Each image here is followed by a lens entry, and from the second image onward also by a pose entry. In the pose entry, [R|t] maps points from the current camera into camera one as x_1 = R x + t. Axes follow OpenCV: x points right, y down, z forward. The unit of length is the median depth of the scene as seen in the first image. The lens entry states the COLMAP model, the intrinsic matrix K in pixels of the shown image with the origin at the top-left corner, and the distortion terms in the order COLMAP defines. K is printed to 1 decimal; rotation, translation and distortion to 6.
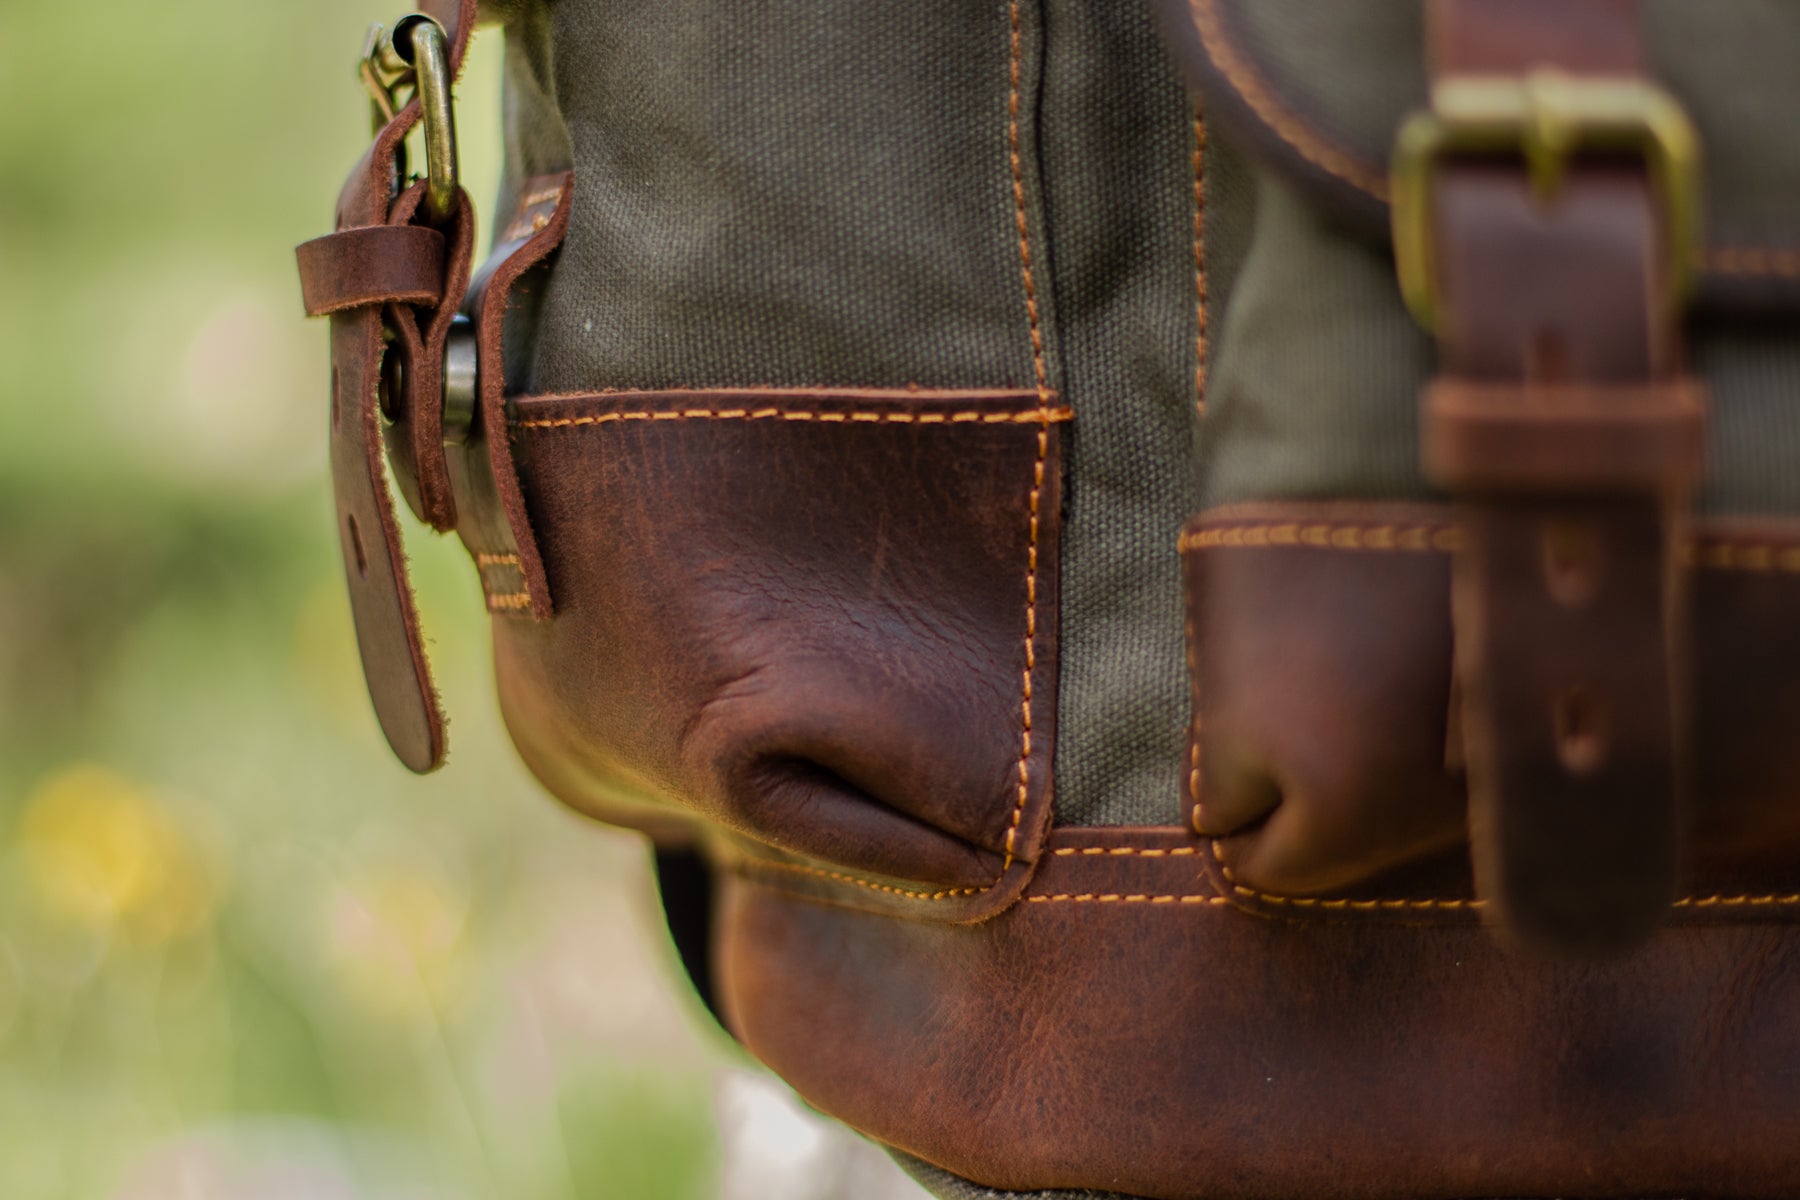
lens RADIAL K [[4301.7, 0, 900.0], [0, 4301.7, 600.0], [0, 0, 1]] dist [-0.098056, -0.613771]
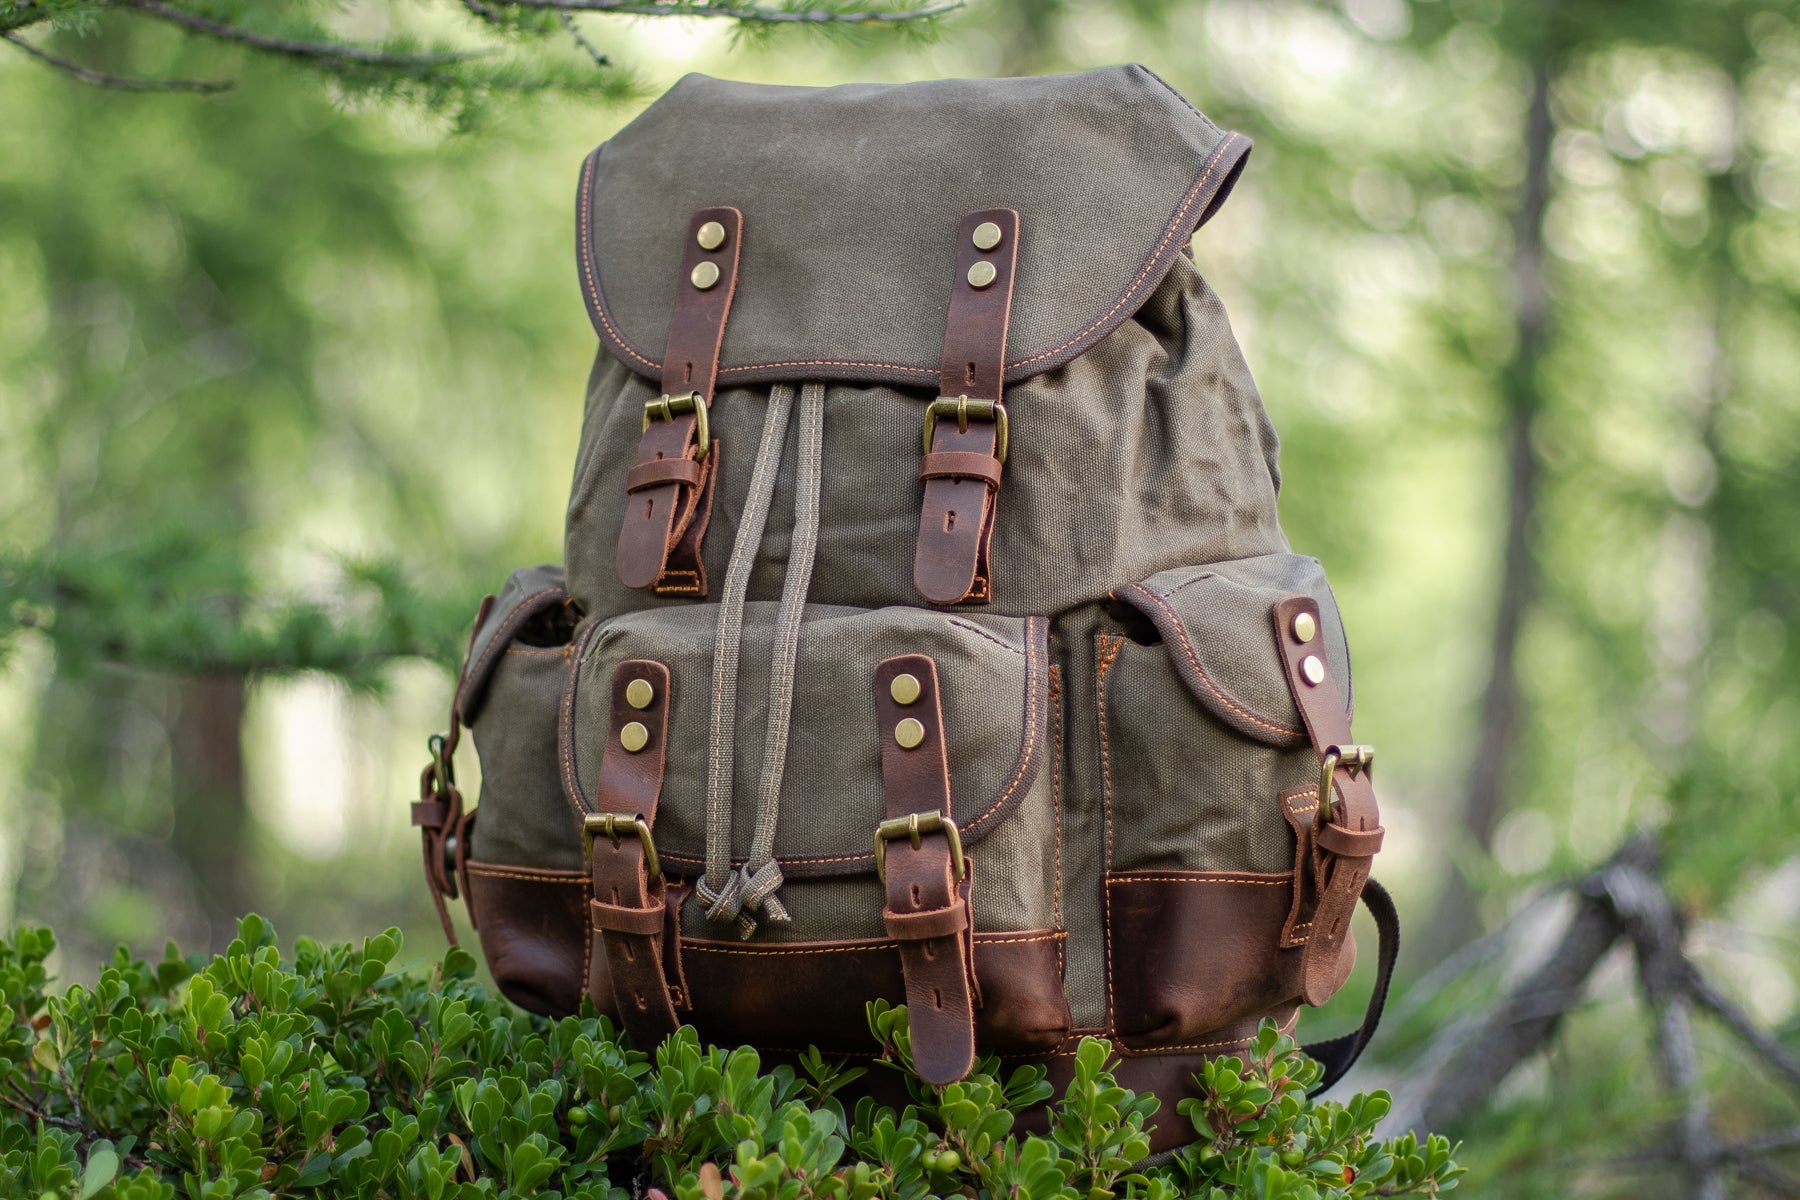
lens RADIAL K [[4301.7, 0, 900.0], [0, 4301.7, 600.0], [0, 0, 1]] dist [-0.098056, -0.613771]
pose [[0.900786, 0.021457, -0.433732, 1.595781], [-0.010037, 0.999540, 0.028603, -0.339517], [0.434147, -0.021412, 0.900588, -1.722036]]
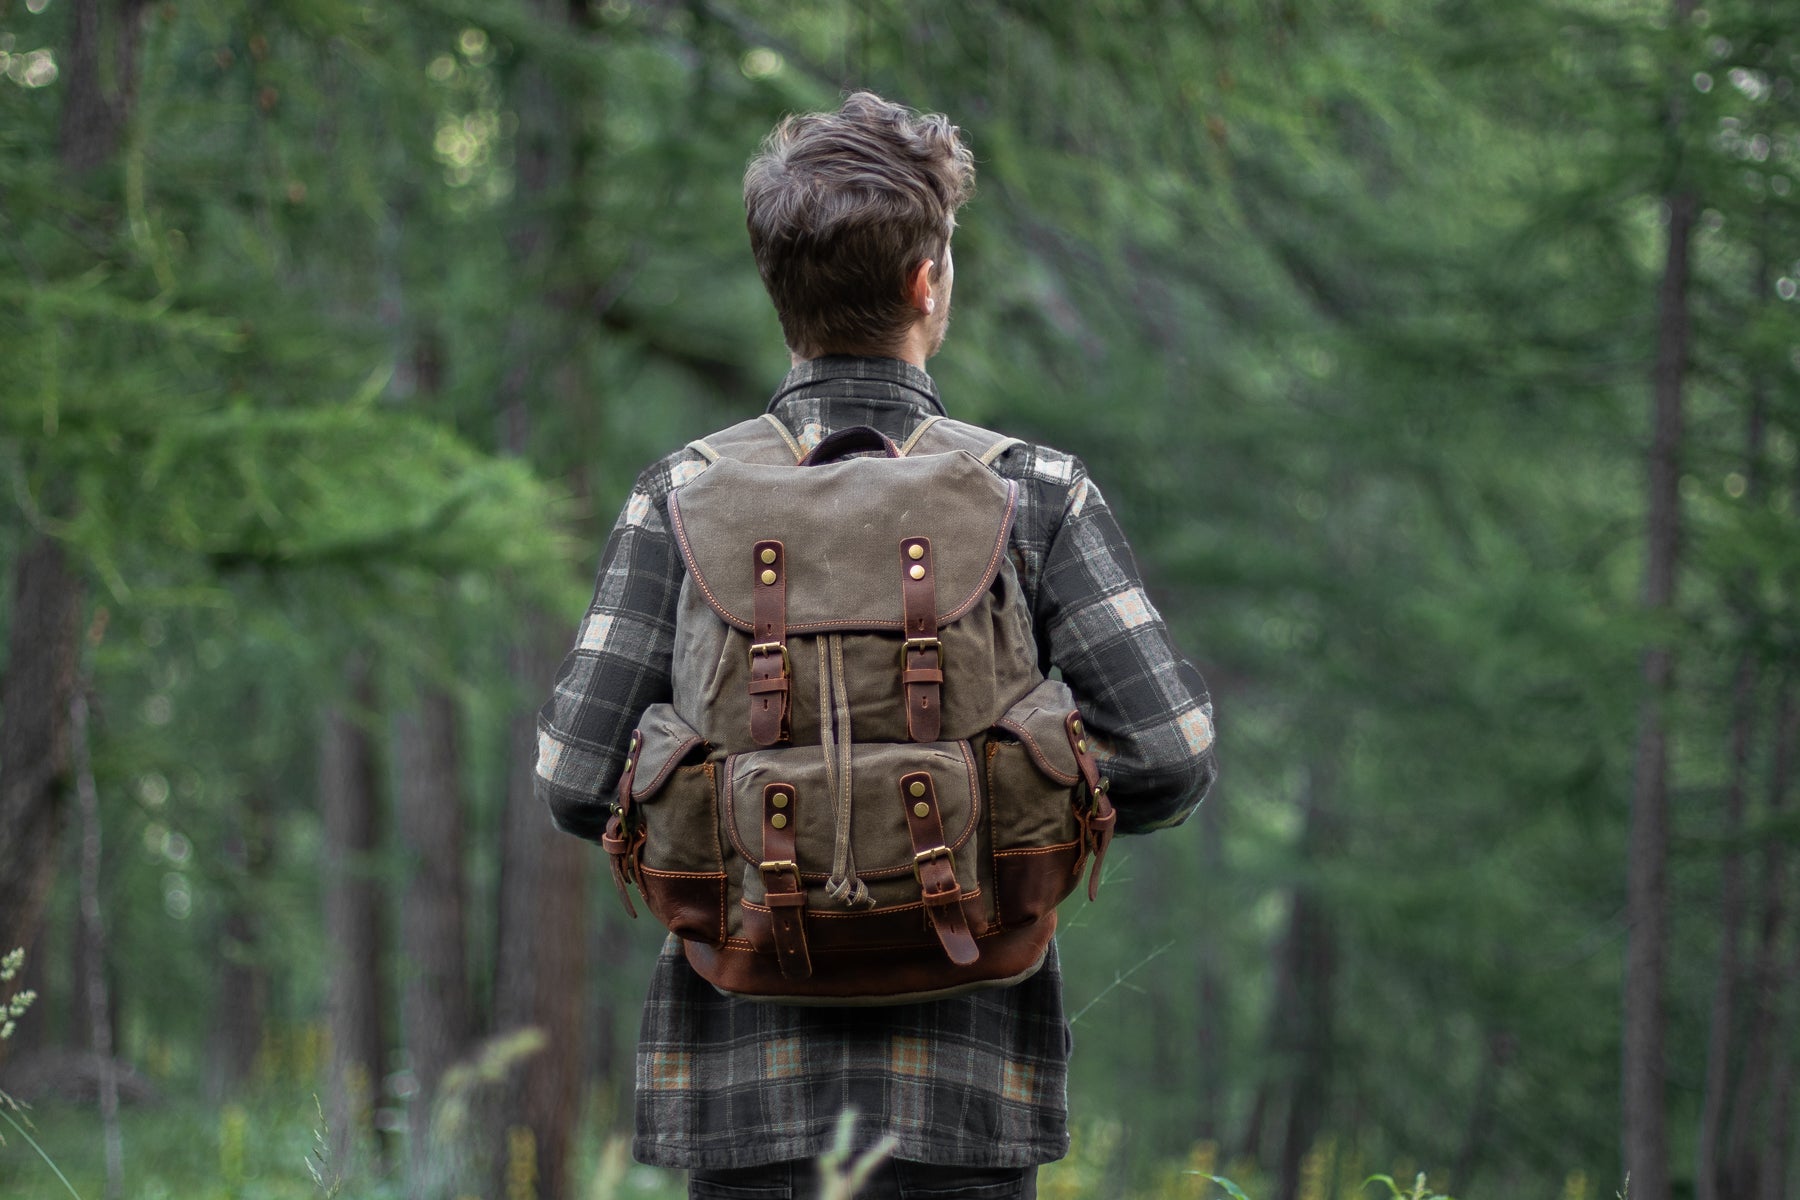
lens RADIAL K [[4042.2, 0, 1043.0], [0, 4042.2, 599.1], [0, 0, 1]] dist [0.006538, -0.734574]
pose [[0.998684, -0.014587, -0.049176, 0.797976], [0.025055, 0.975285, 0.219527, -1.722279], [0.044759, -0.220471, 0.974366, -4.643622]]
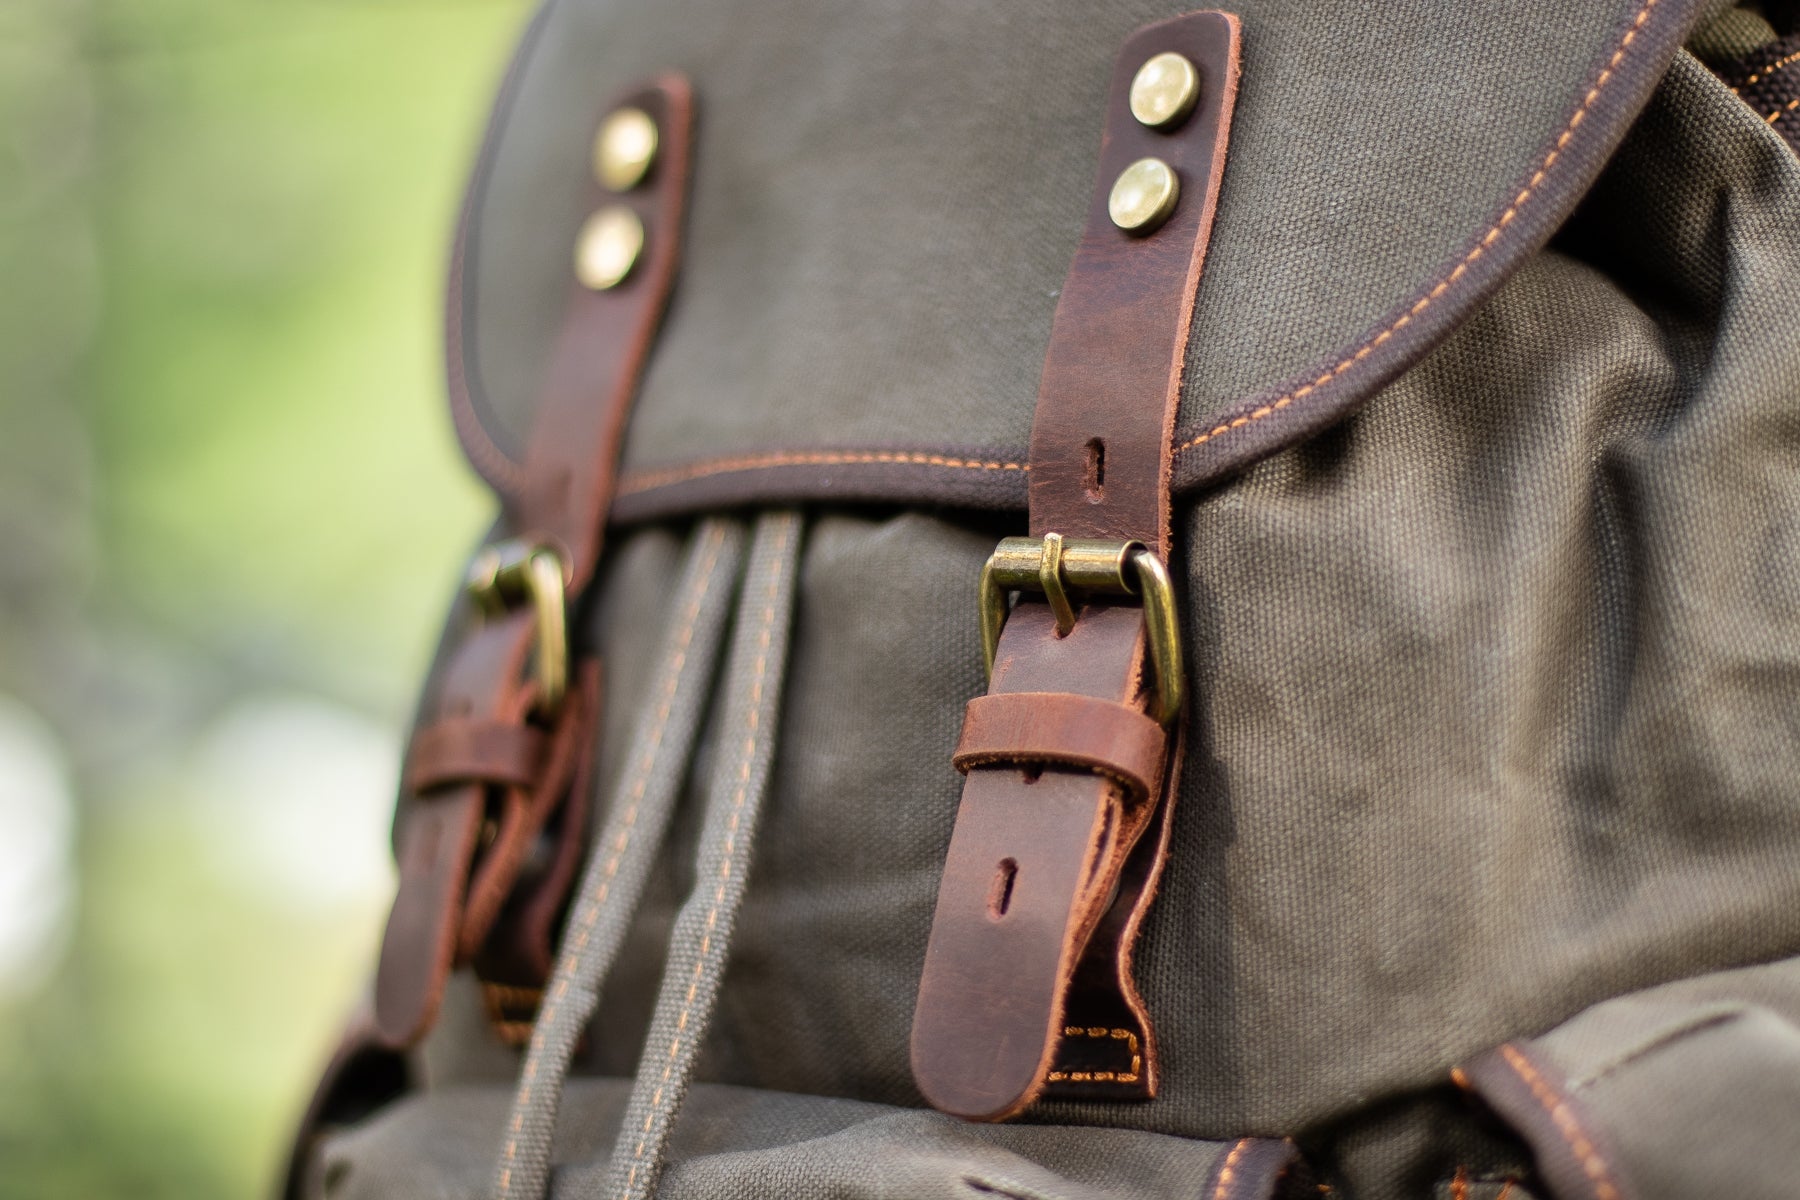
lens RADIAL K [[4301.7, 0, 900.0], [0, 4301.7, 600.0], [0, 0, 1]] dist [-0.098056, -0.613771]
pose [[0.642504, -0.011281, -0.766199, 1.150603], [0.062295, 0.997351, 0.037553, -0.423050], [0.763746, -0.071858, 0.641505, 0.256393]]
